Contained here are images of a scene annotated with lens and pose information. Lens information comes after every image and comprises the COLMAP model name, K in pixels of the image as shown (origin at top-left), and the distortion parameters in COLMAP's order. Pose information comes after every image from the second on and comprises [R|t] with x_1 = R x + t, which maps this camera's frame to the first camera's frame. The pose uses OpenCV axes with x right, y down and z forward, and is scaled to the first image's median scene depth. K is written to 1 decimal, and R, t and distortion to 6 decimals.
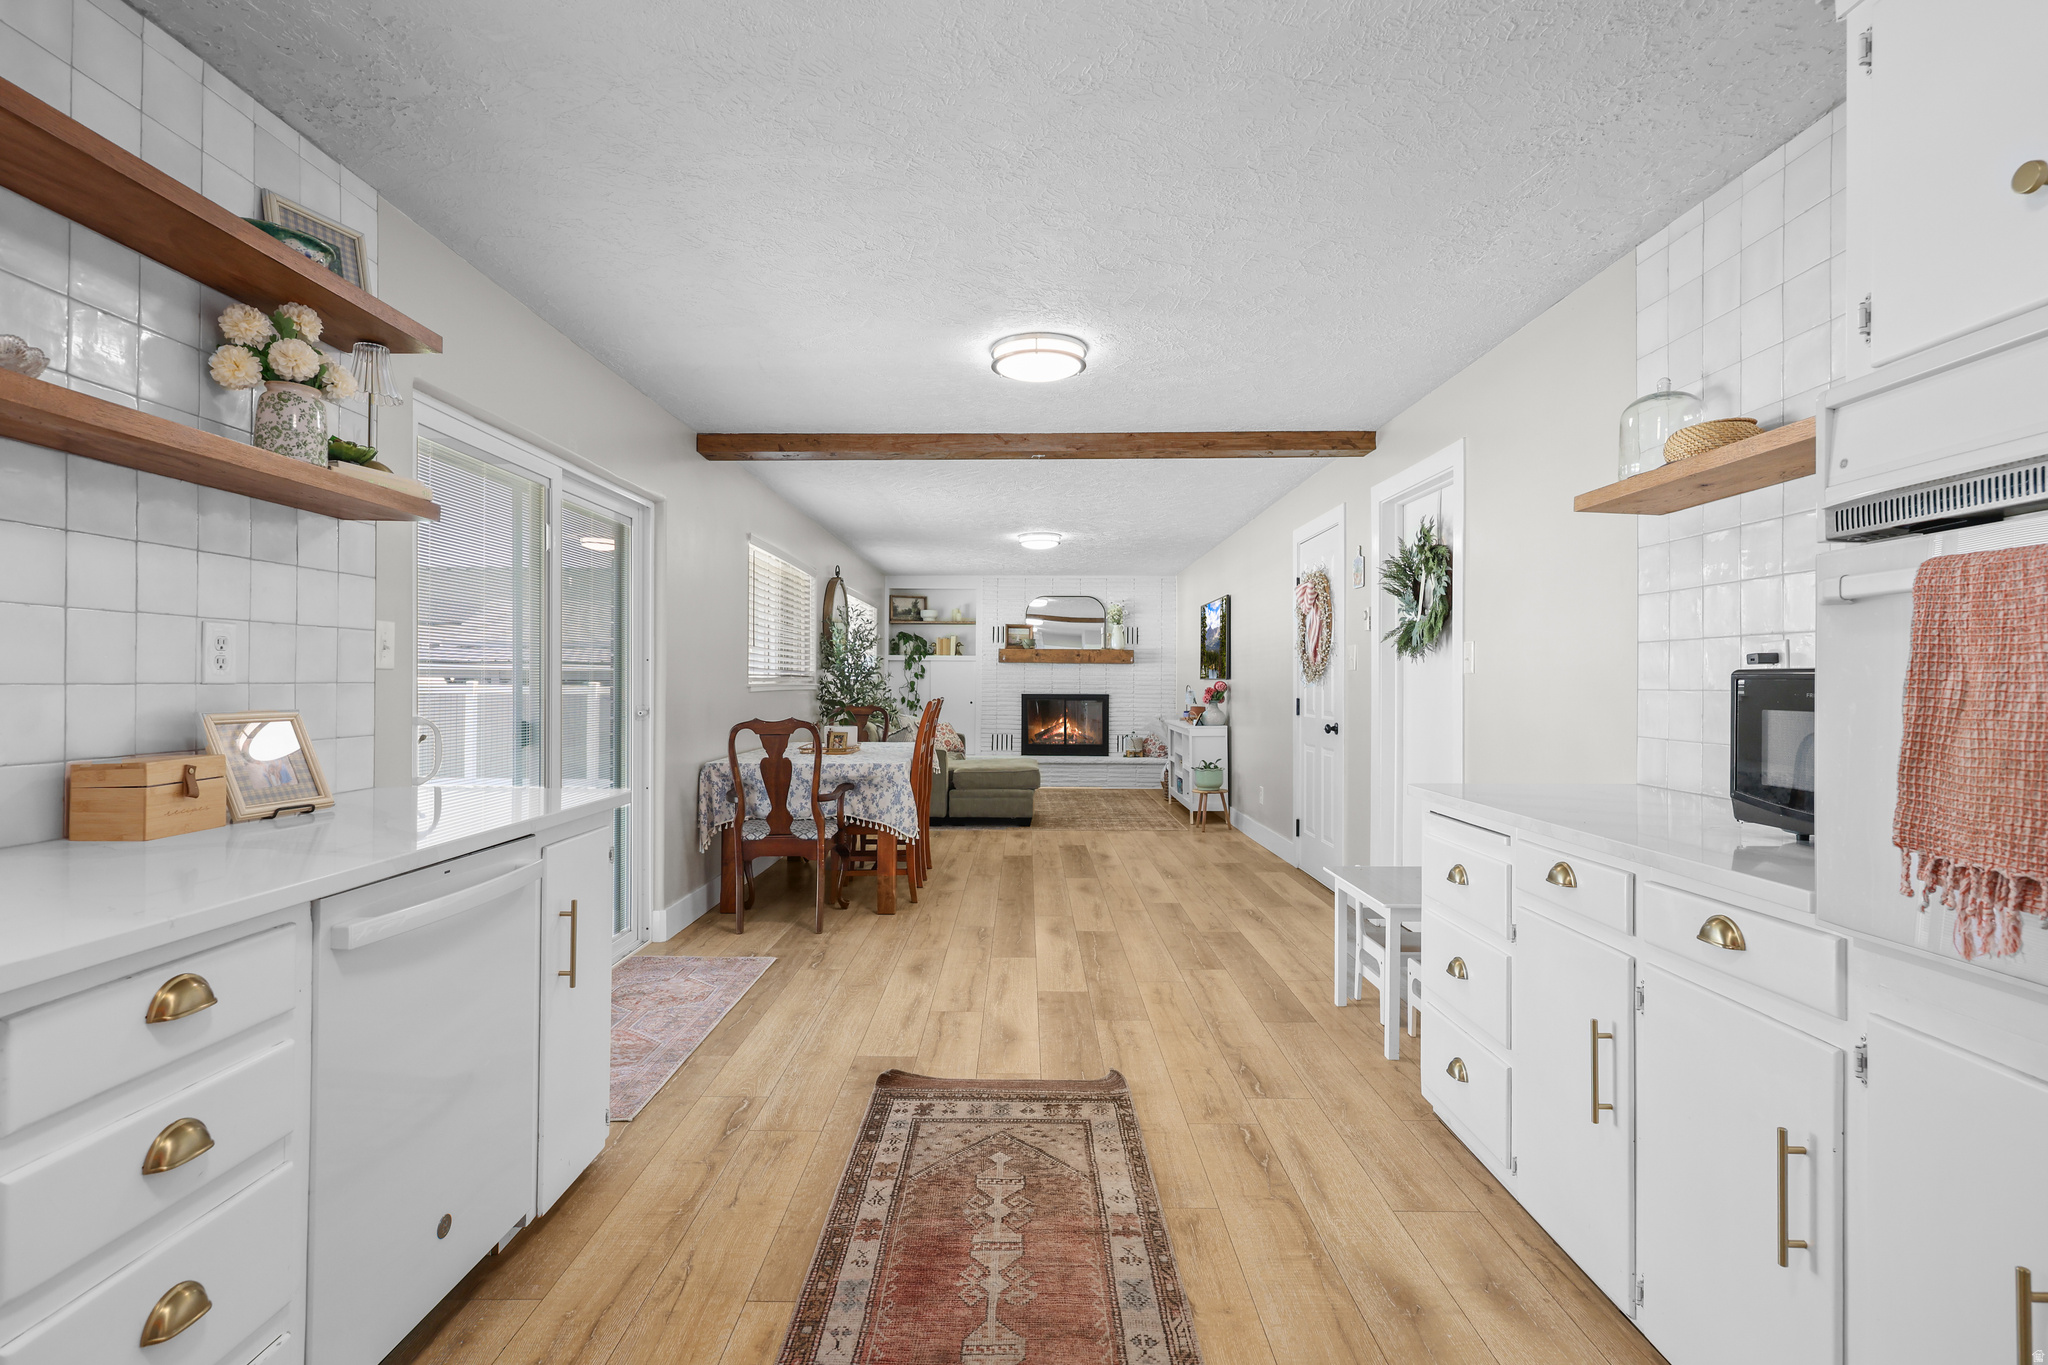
lens RADIAL K [[1006.9, 0, 1018.7], [0, 1006.9, 682.6], [0, 0, 1]] dist [-0.010616, -0.000048]
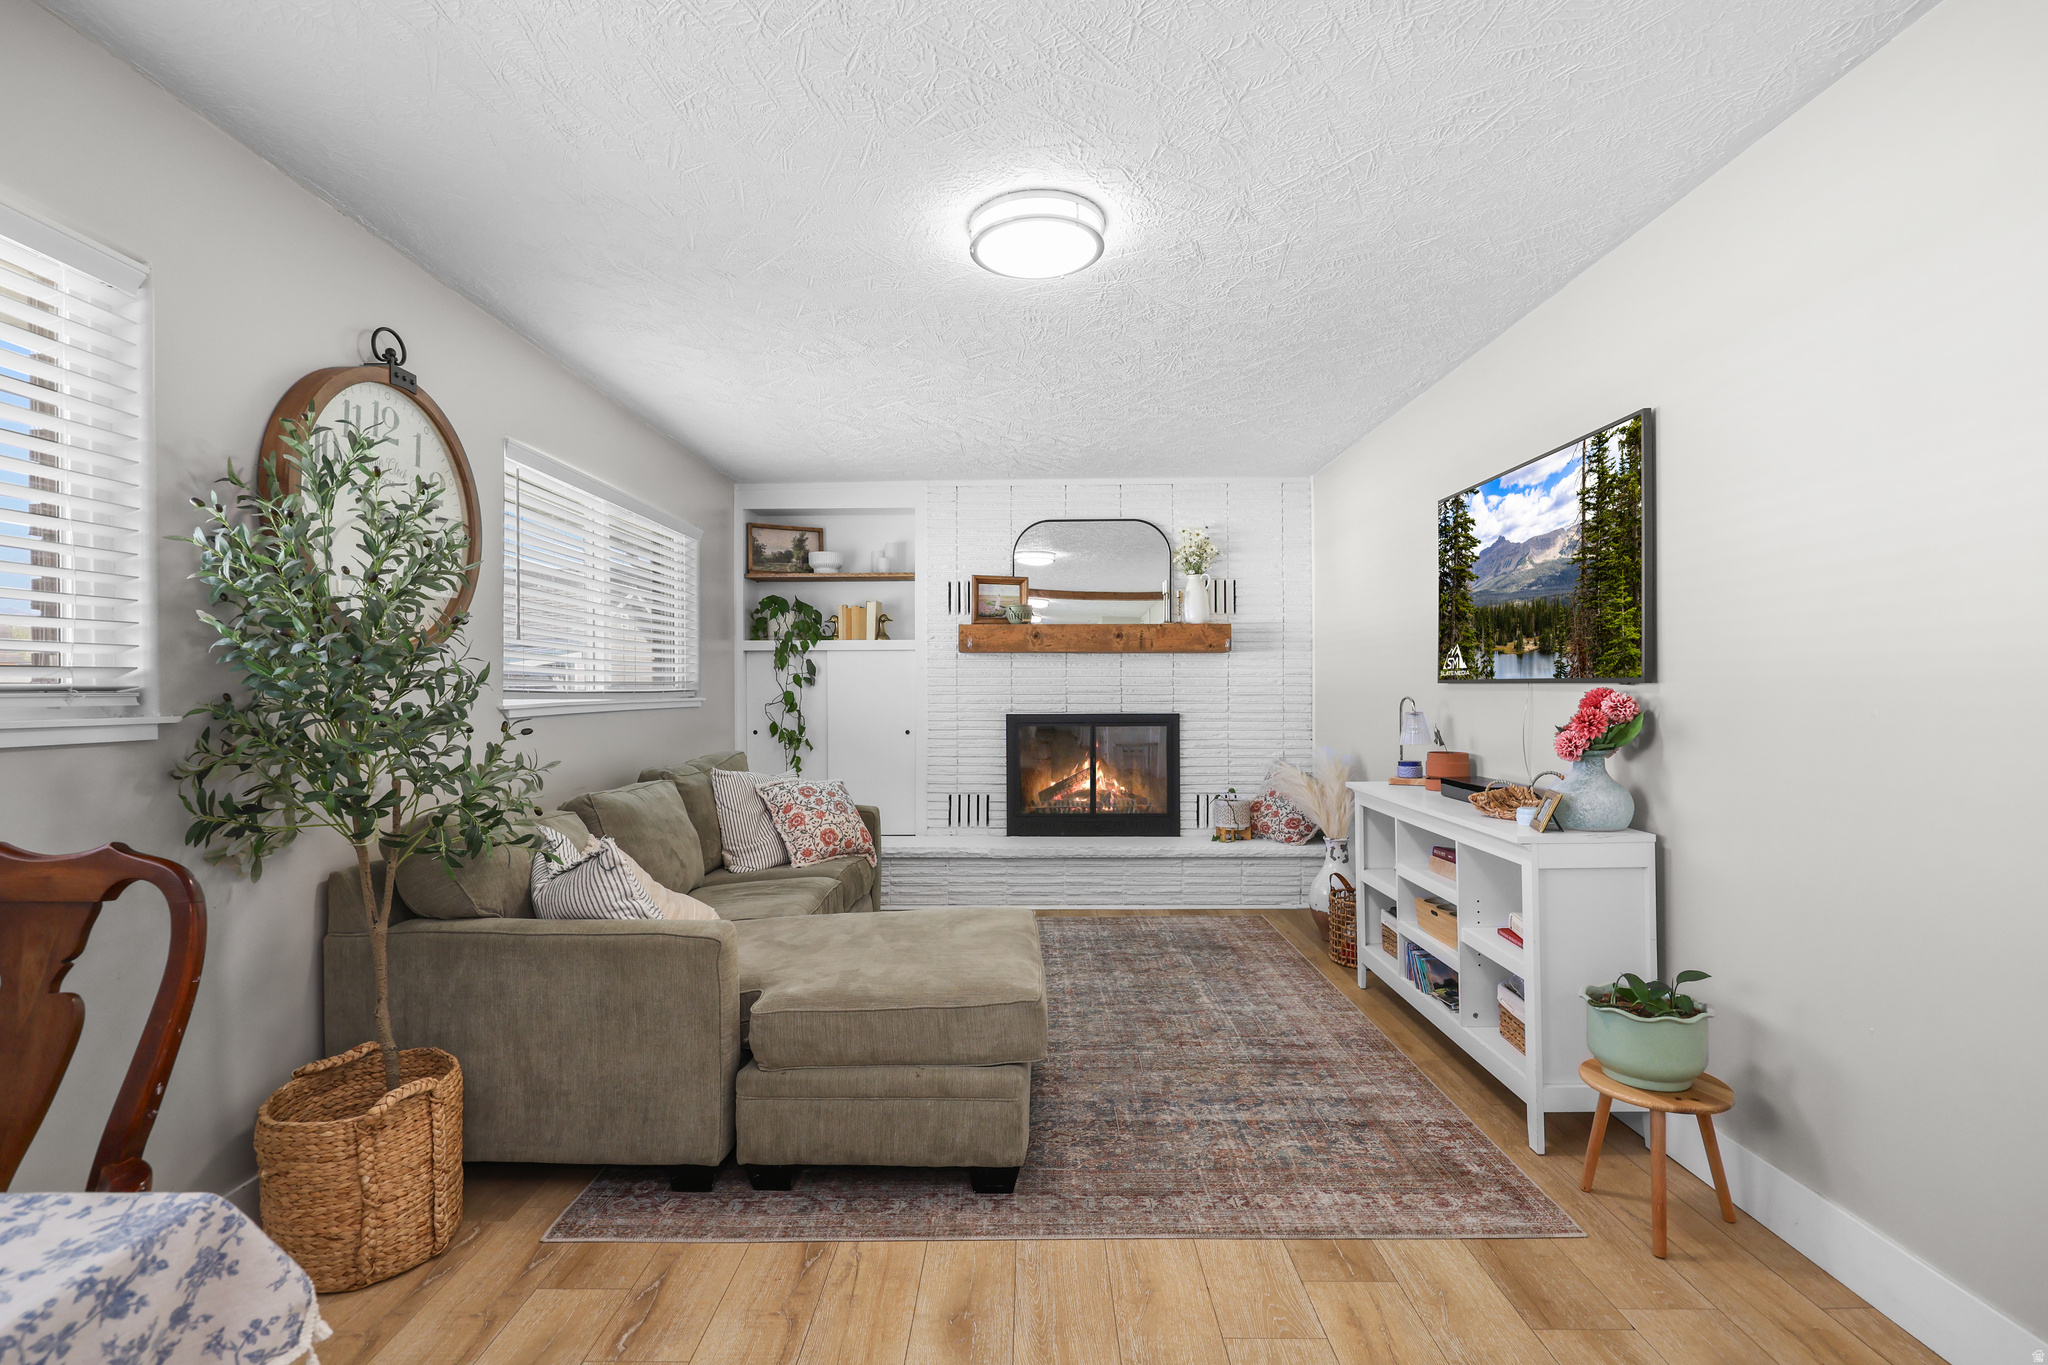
lens RADIAL K [[918.9, 0, 1020.3], [0, 918.9, 681.5], [0, 0, 1]] dist [0.001406, -0.000346]
pose [[0.999945, -0.009826, -0.003673, 0.011972], [0.009808, 0.999940, -0.004828, -0.003027], [0.003720, 0.004792, 0.999982, 0.539068]]
